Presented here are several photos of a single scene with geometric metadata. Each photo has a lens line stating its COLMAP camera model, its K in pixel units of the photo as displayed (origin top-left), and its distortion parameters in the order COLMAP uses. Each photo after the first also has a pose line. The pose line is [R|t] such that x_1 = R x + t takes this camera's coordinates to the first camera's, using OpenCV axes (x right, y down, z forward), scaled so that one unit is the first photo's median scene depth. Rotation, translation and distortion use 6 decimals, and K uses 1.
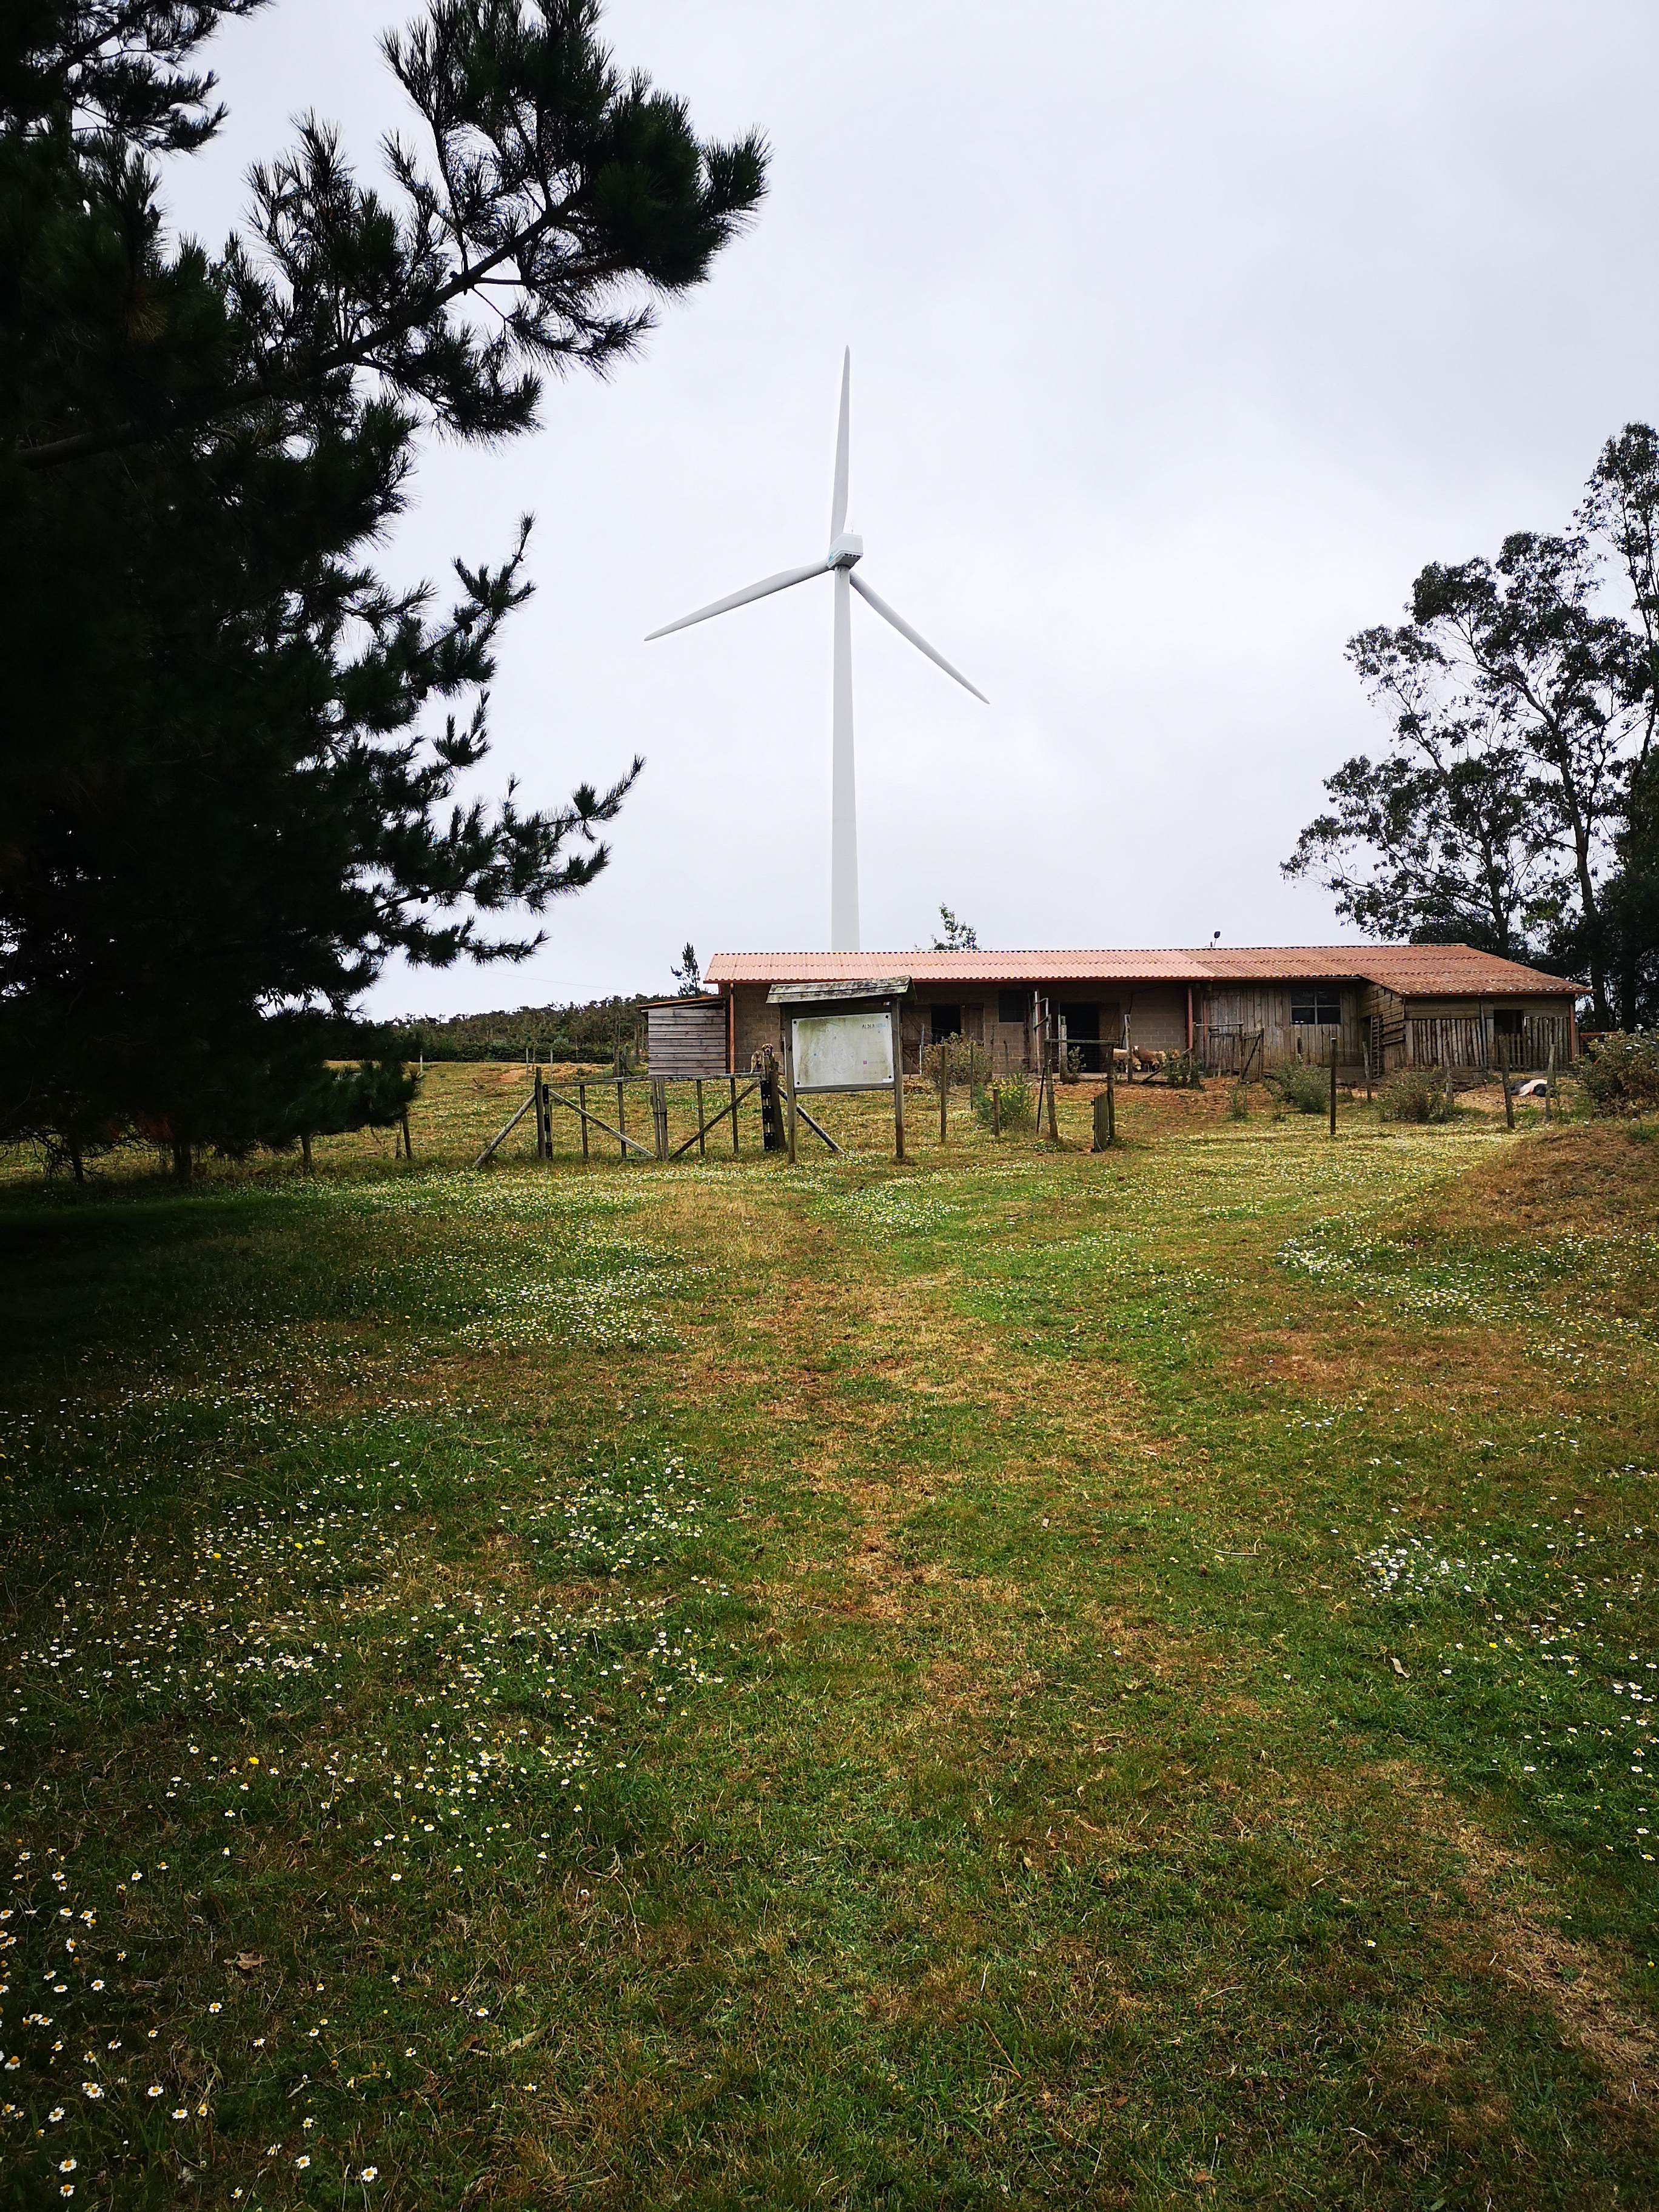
lens RADIAL K [[1638.7, 0, 829.5], [0, 1638.7, 1106.0], [0, 0, 1]] dist [0.063551, -0.156118]
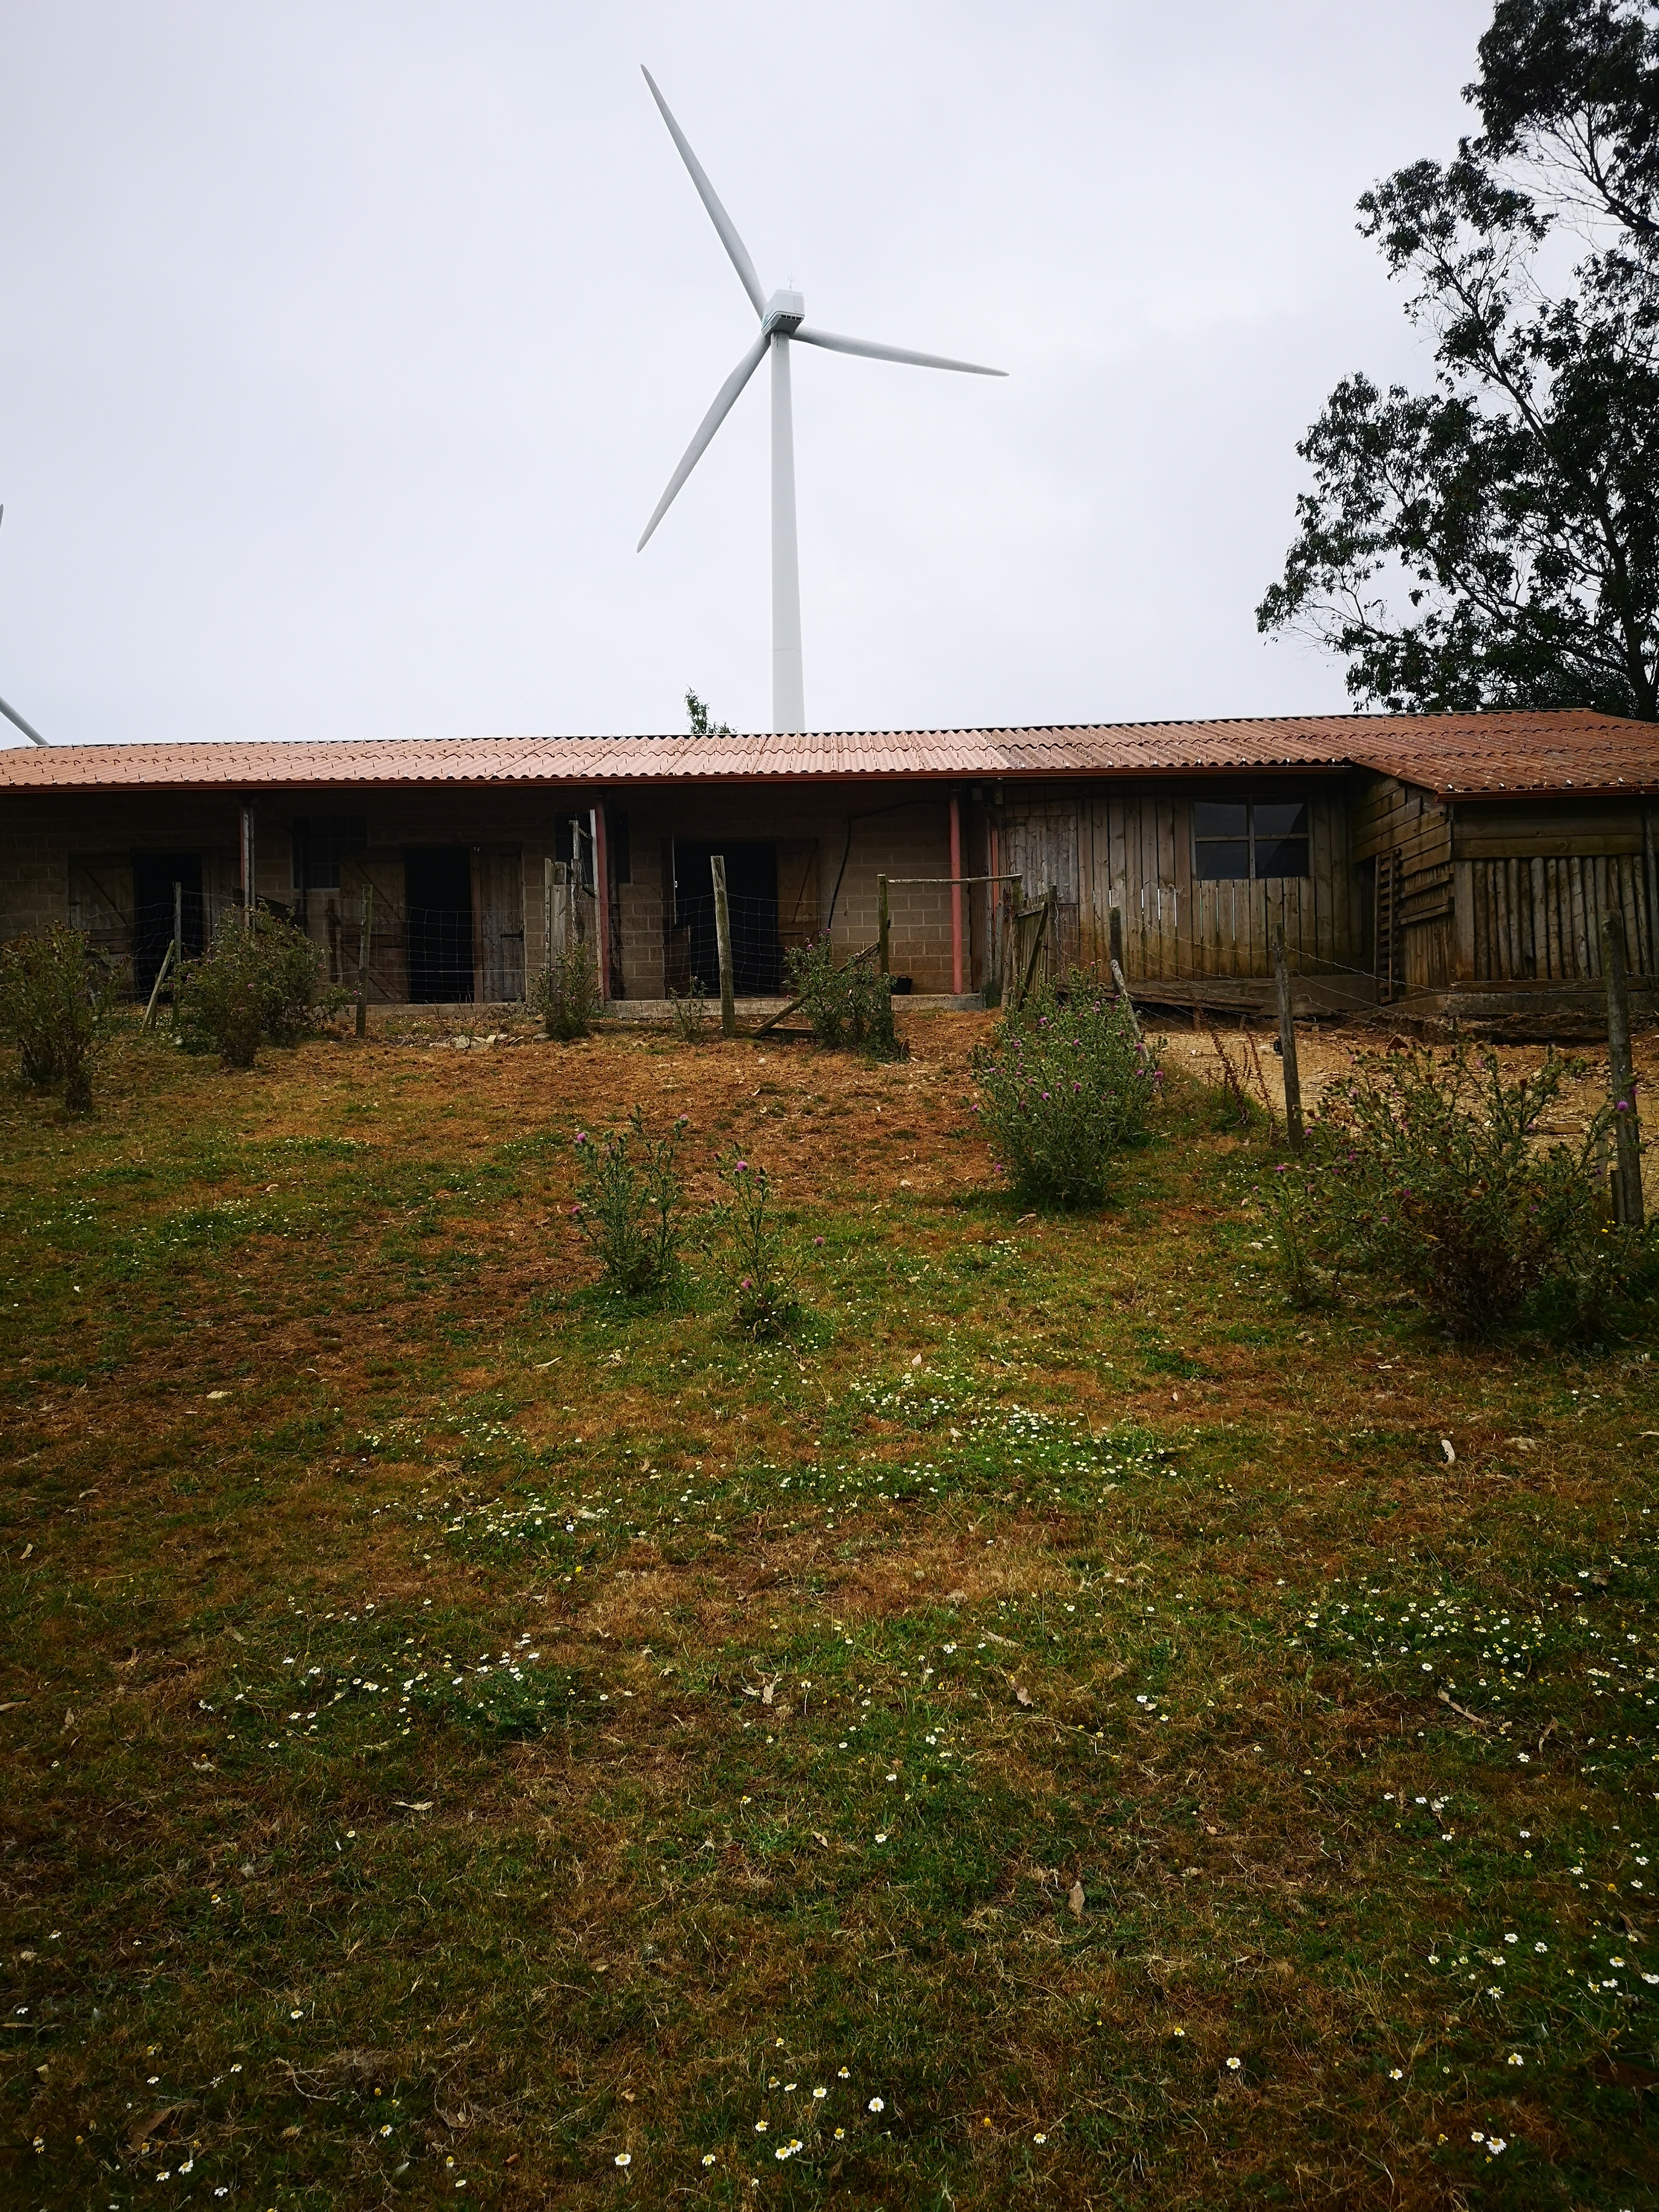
lens RADIAL K [[1711.1, 0, 829.5], [0, 1711.1, 1106.0], [0, 0, 1]] dist [-0.021165, -0.009378]
pose [[0.999365, -0.021152, -0.028689, 0.164501], [0.023224, 0.996995, 0.073897, -0.021564], [0.027040, -0.074517, 0.996853, 0.457191]]
